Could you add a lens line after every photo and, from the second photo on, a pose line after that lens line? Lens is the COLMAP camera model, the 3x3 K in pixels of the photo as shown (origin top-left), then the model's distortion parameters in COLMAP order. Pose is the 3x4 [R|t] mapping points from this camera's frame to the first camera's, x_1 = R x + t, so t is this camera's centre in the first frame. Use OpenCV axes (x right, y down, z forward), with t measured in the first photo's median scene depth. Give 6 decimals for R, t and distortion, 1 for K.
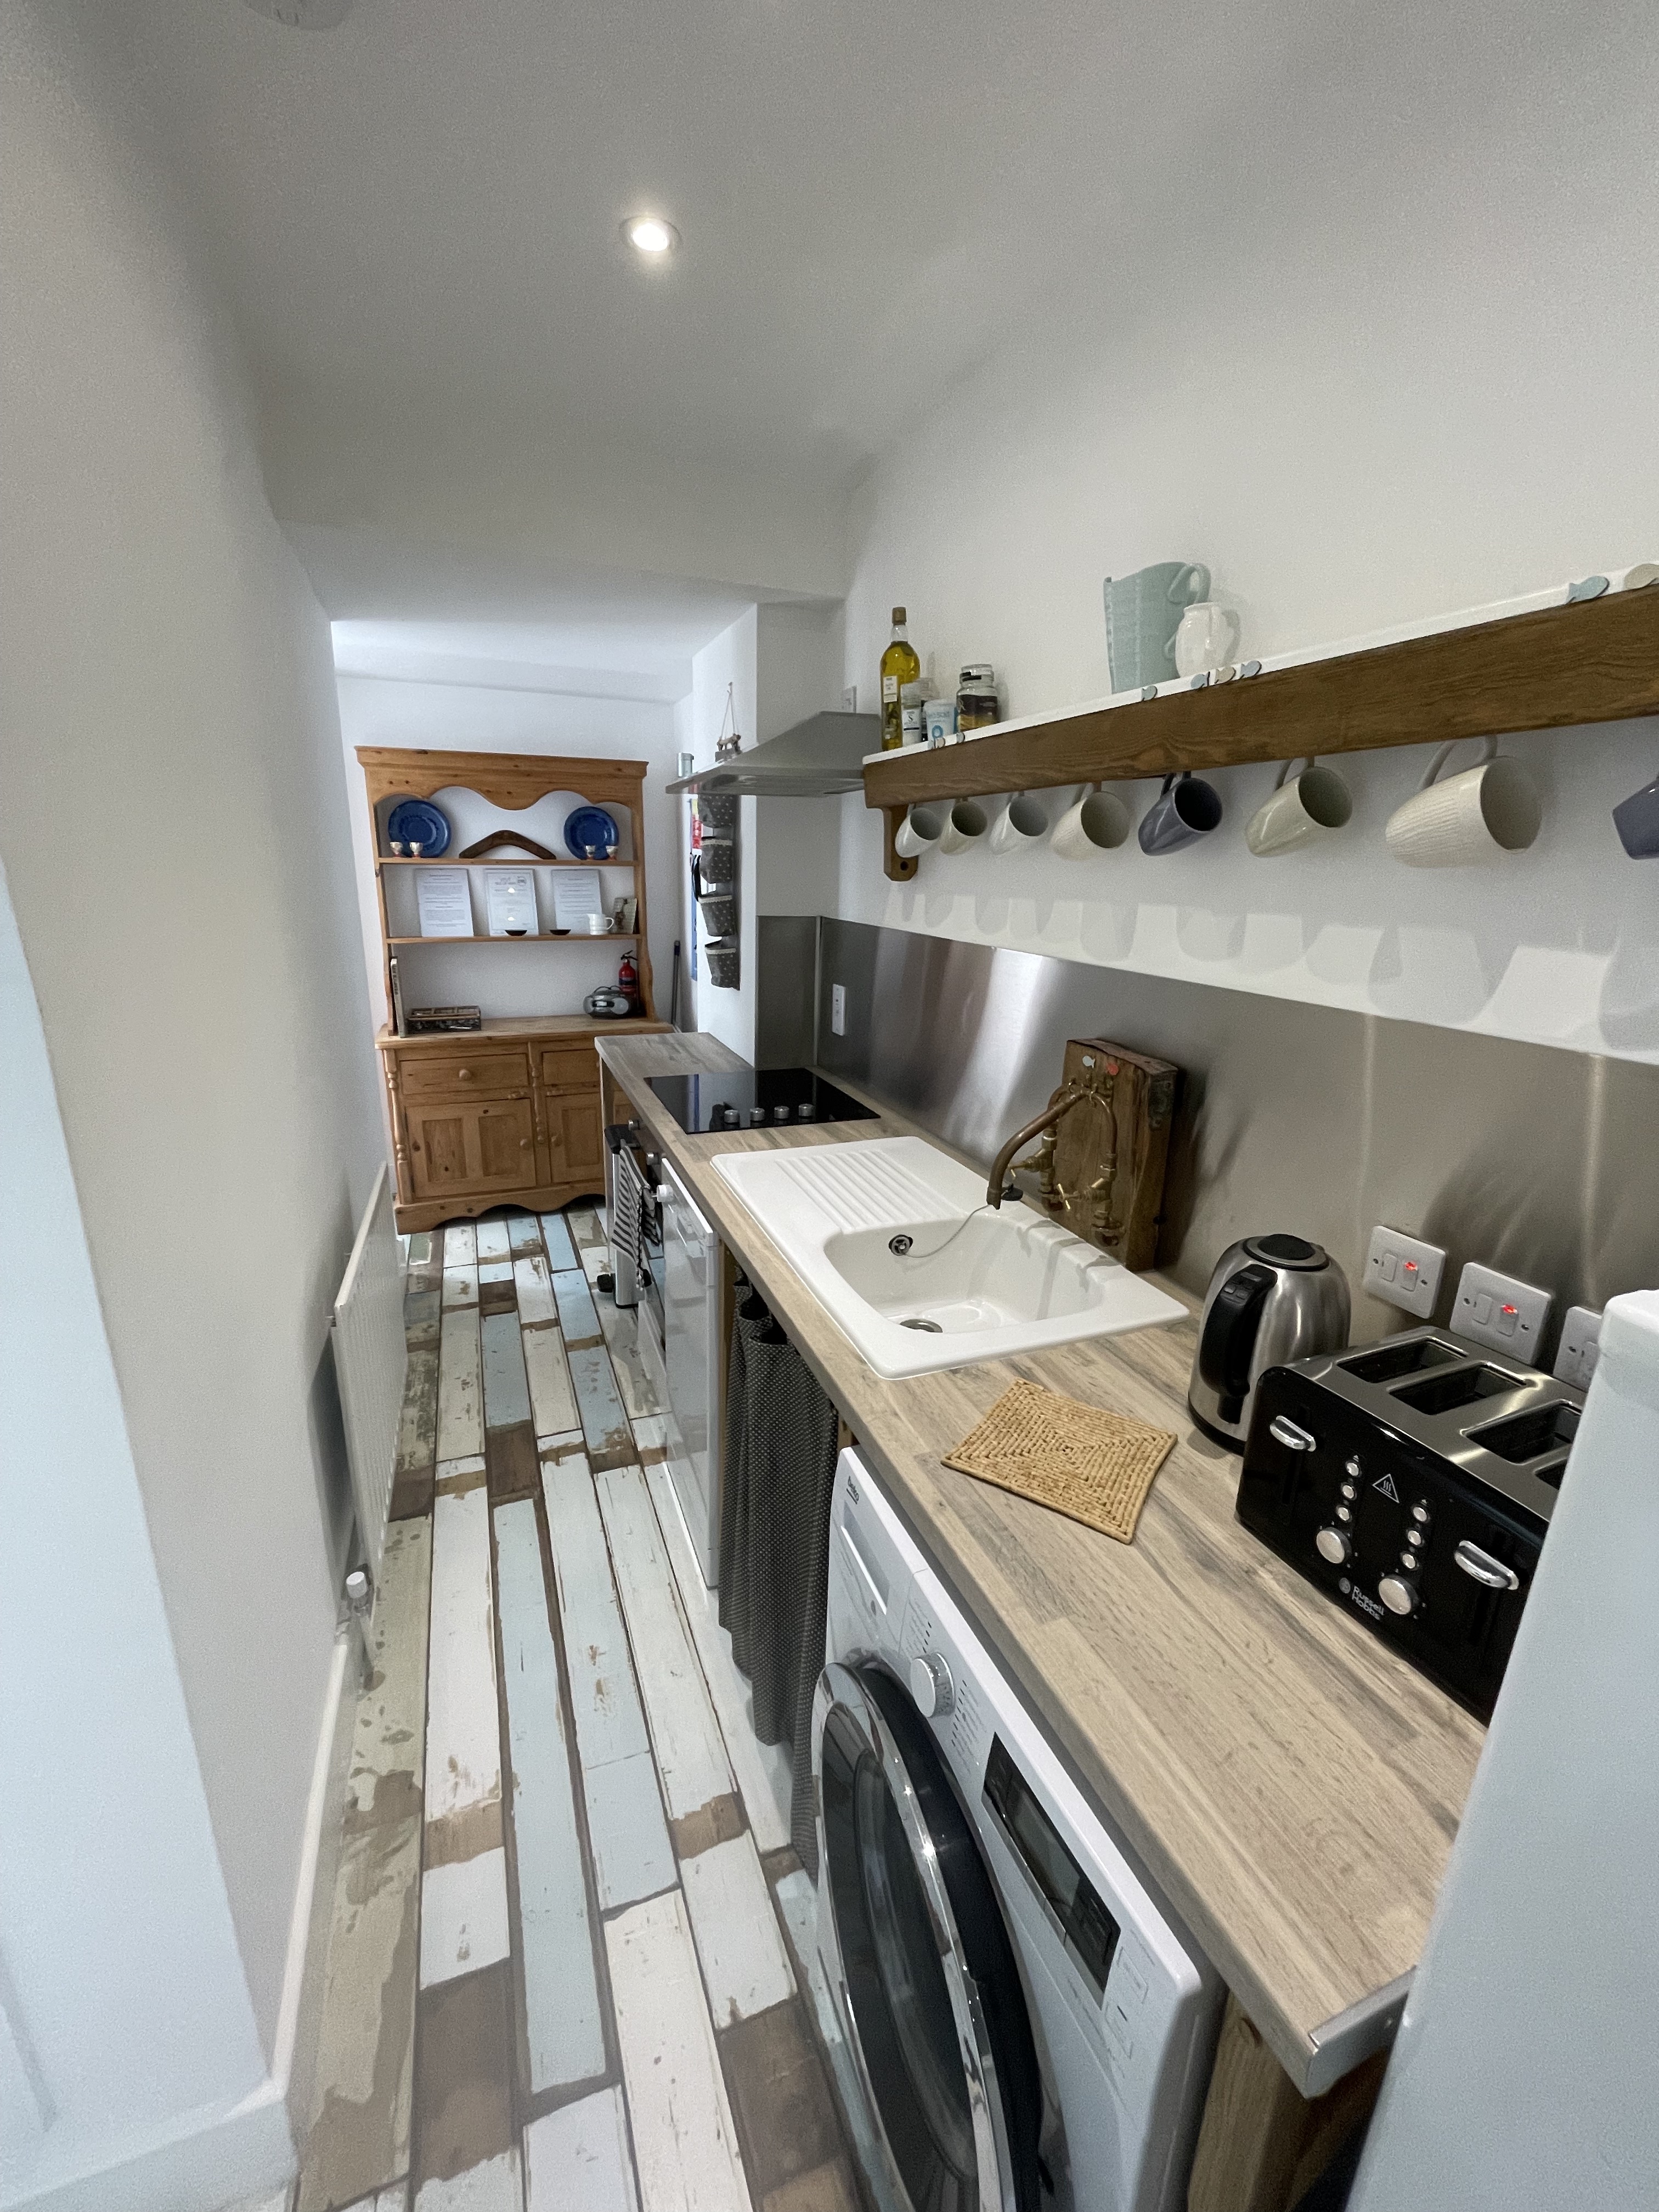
lens RADIAL K [[891.7, 0, 827.1], [0, 891.7, 1103.0], [0, 0, 1]] dist [-0.015836, -0.000971]
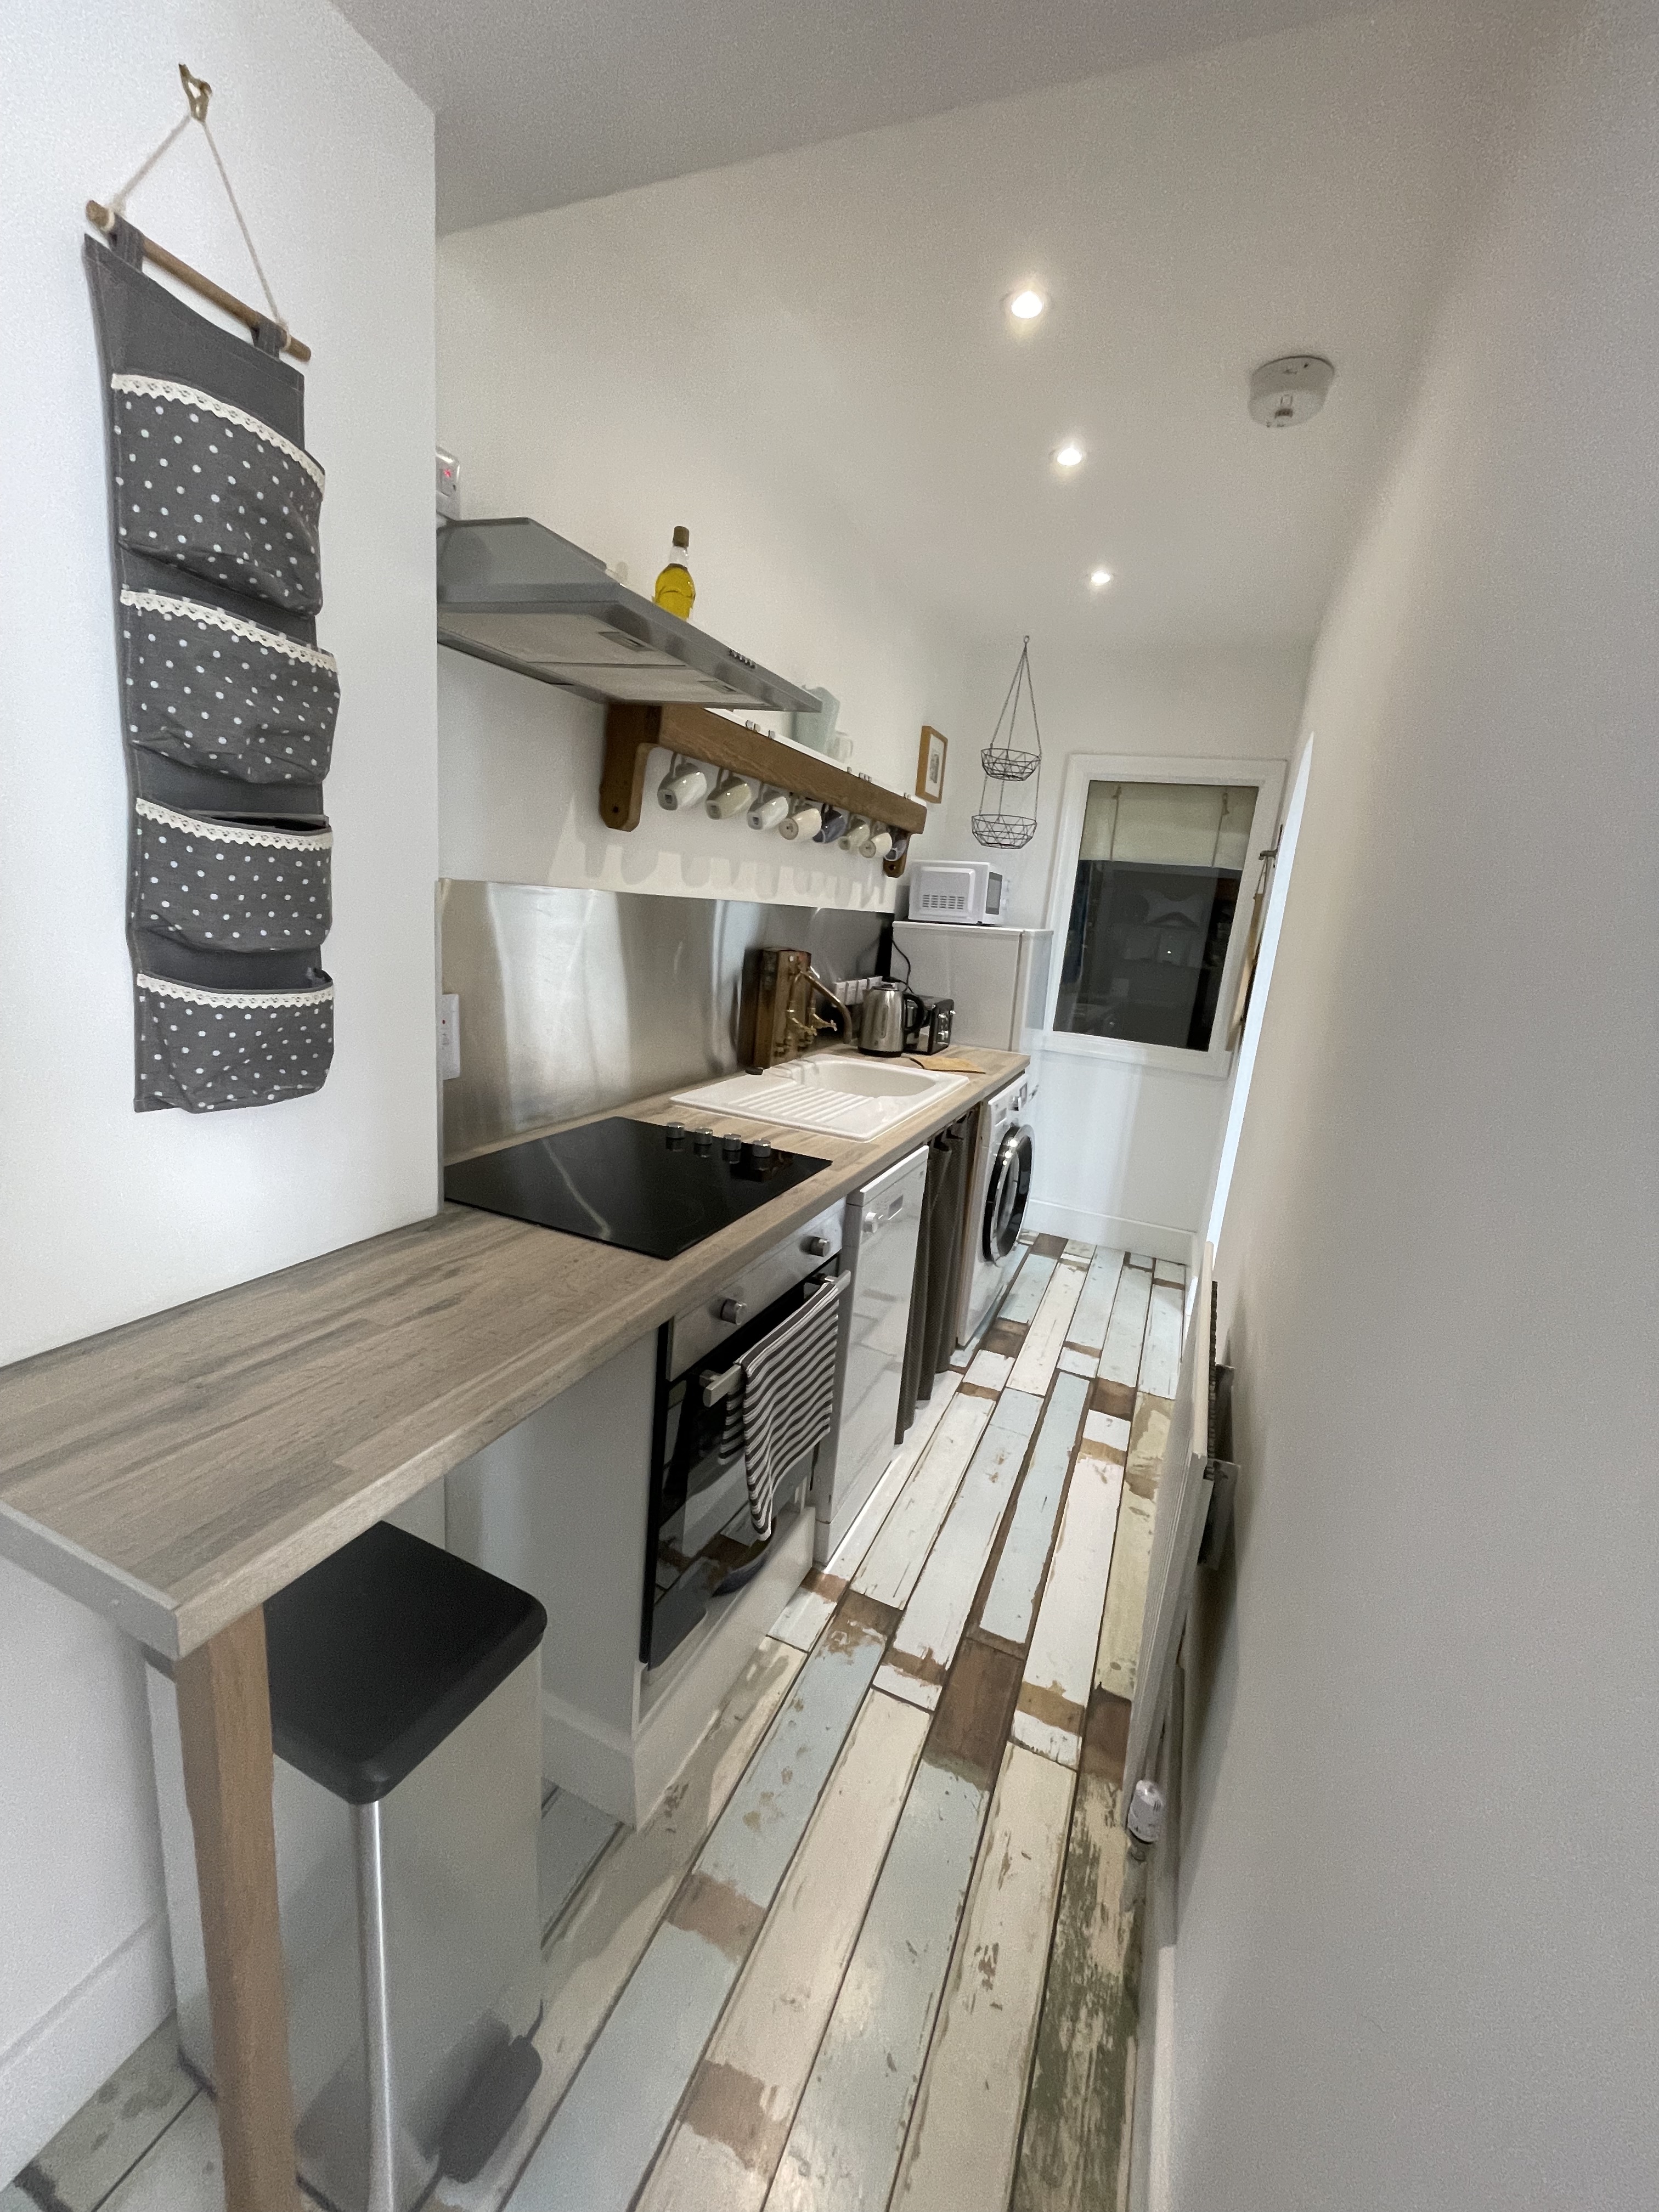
lens RADIAL K [[891.7, 0, 827.1], [0, 891.7, 1103.0], [0, 0, 1]] dist [-0.015836, -0.000971]
pose [[-0.710497, -0.241127, 0.661099, -0.661429], [0.077974, 0.906700, 0.414506, -0.344219], [-0.699367, 0.346054, -0.625405, 1.453976]]
